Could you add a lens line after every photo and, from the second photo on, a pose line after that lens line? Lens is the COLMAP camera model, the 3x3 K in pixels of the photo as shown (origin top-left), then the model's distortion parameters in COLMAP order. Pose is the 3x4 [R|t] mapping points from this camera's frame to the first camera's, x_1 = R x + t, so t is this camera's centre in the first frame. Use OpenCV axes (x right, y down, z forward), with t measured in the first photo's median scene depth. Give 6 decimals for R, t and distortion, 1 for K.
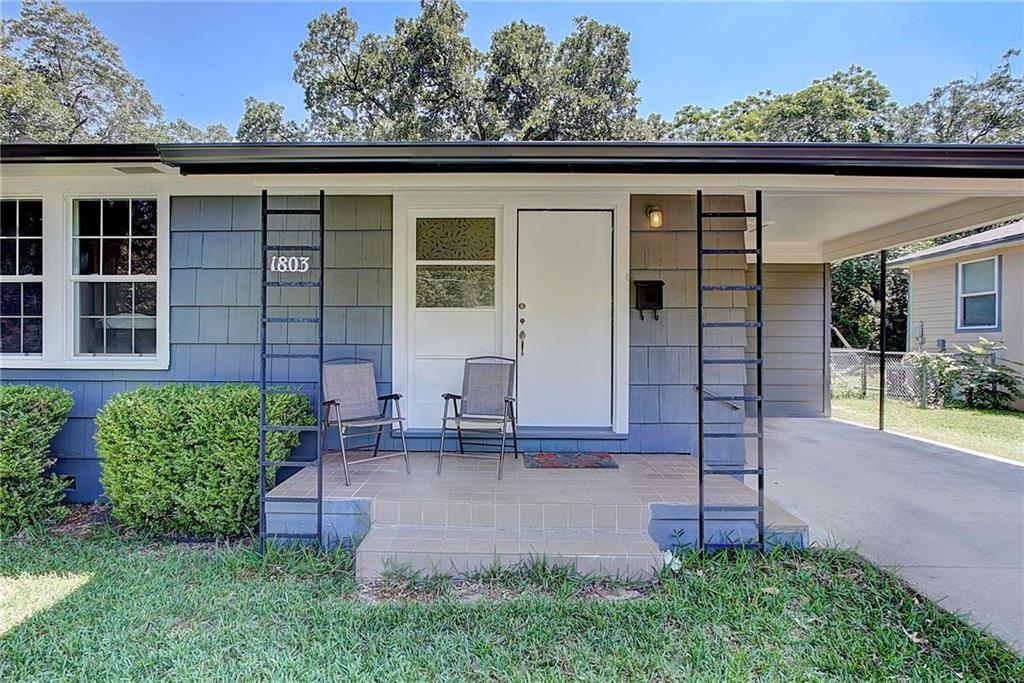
lens RADIAL K [[486.0, 0, 512.0], [0, 486.0, 341.5], [0, 0, 1]] dist [-0.003464, -0.000127]
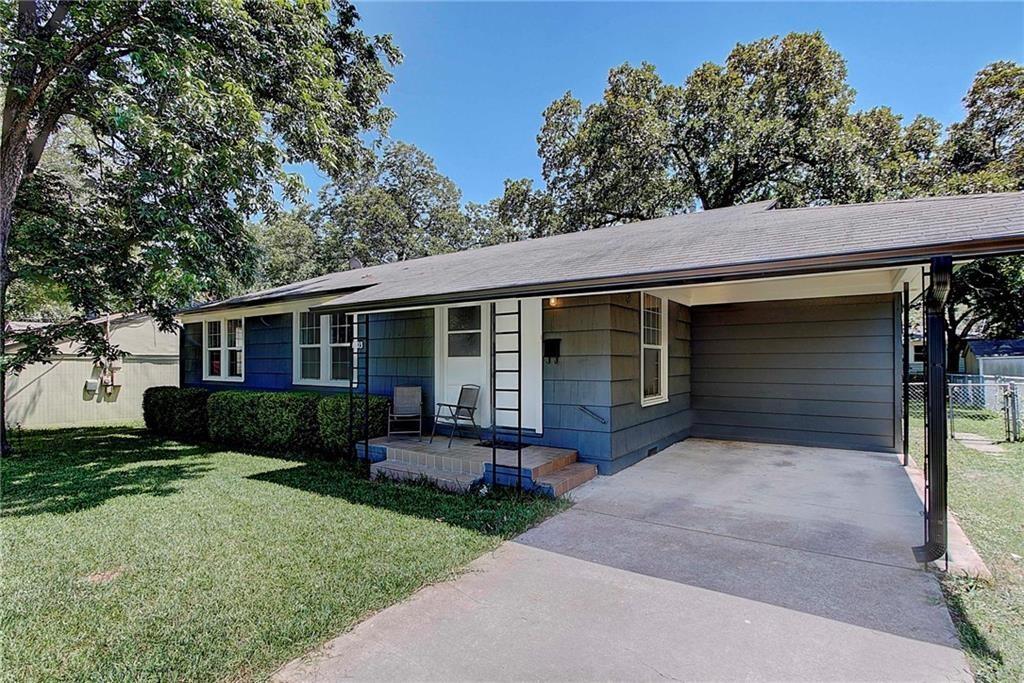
lens RADIAL K [[491.8, 0, 528.8], [0, 491.8, 362.3], [0, 0, 1]] dist [-0.006036, -0.000140]
pose [[0.847047, -0.005068, -0.531493, 1.073535], [0.002781, 0.999983, -0.005104, -0.039586], [0.531510, 0.002845, 0.847047, -0.422786]]
